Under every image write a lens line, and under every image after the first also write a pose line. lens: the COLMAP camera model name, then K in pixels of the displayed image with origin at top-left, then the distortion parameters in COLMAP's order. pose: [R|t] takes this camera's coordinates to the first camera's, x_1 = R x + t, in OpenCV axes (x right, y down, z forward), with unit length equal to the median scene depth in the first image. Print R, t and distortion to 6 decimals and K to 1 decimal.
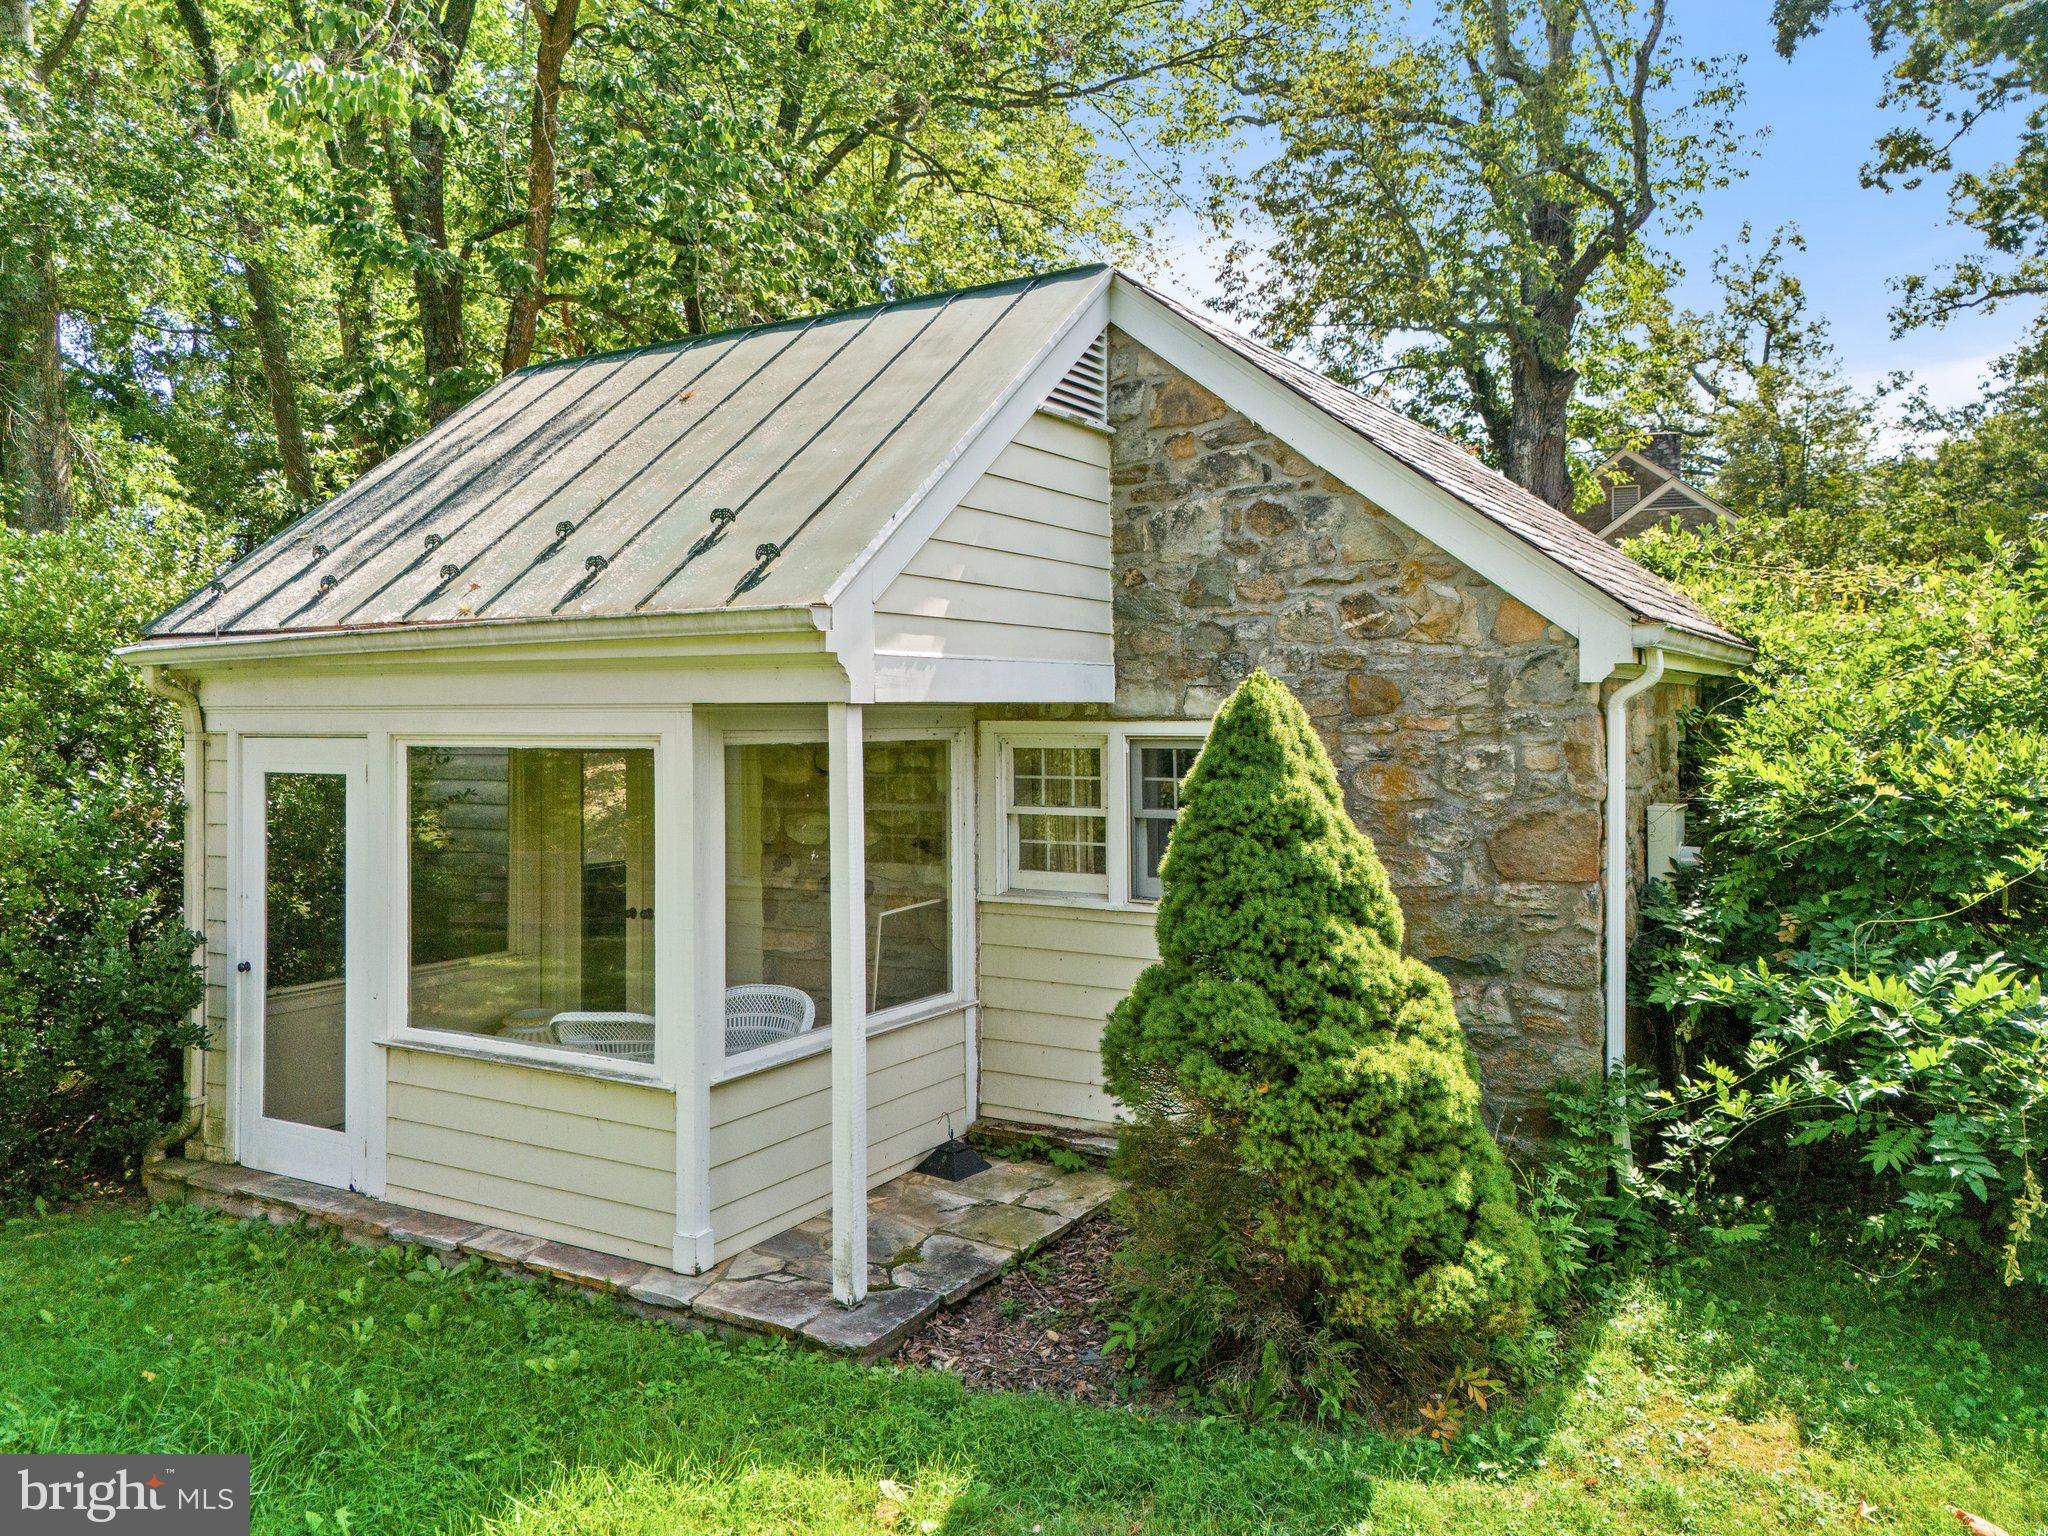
lens RADIAL K [[1473.5, 0, 1026.4], [0, 1473.5, 799.1], [0, 0, 1]] dist [0.061119, -0.033861]
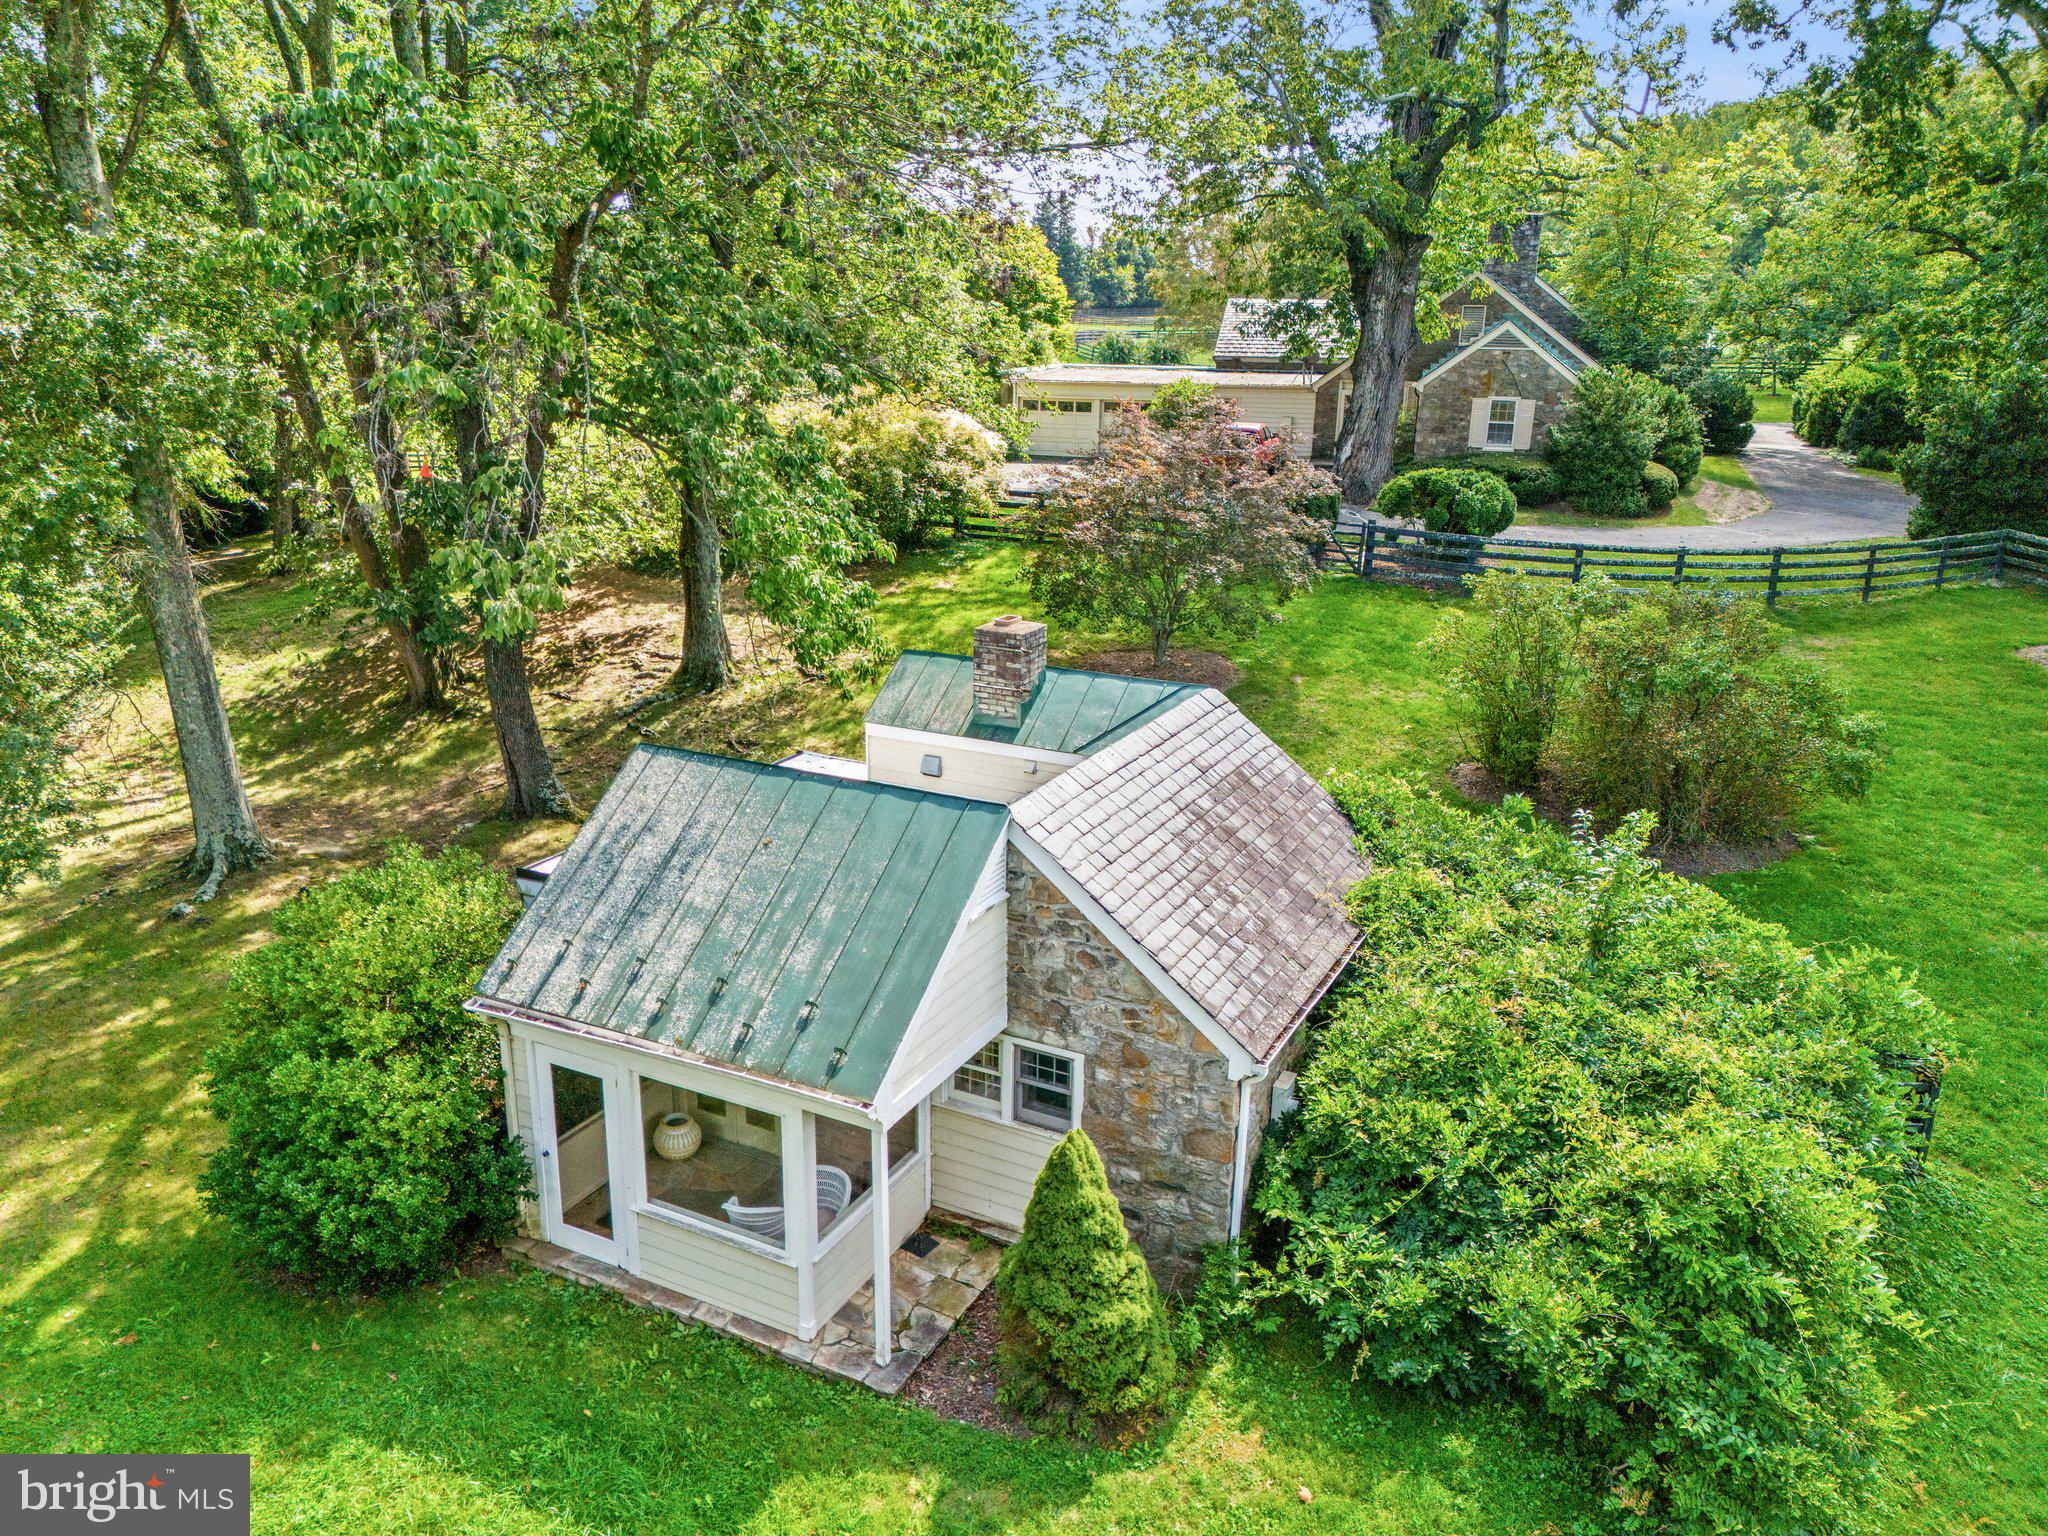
lens RADIAL K [[1519.1, 0, 1024.0], [0, 1519.1, 768.0], [0, 0, 1]] dist [0.060498, -0.004943]
pose [[0.997492, 0.002504, 0.070731, -0.065410], [-0.023610, 0.953902, 0.299189, -1.115154], [-0.066722, -0.300109, 0.951569, -0.876521]]
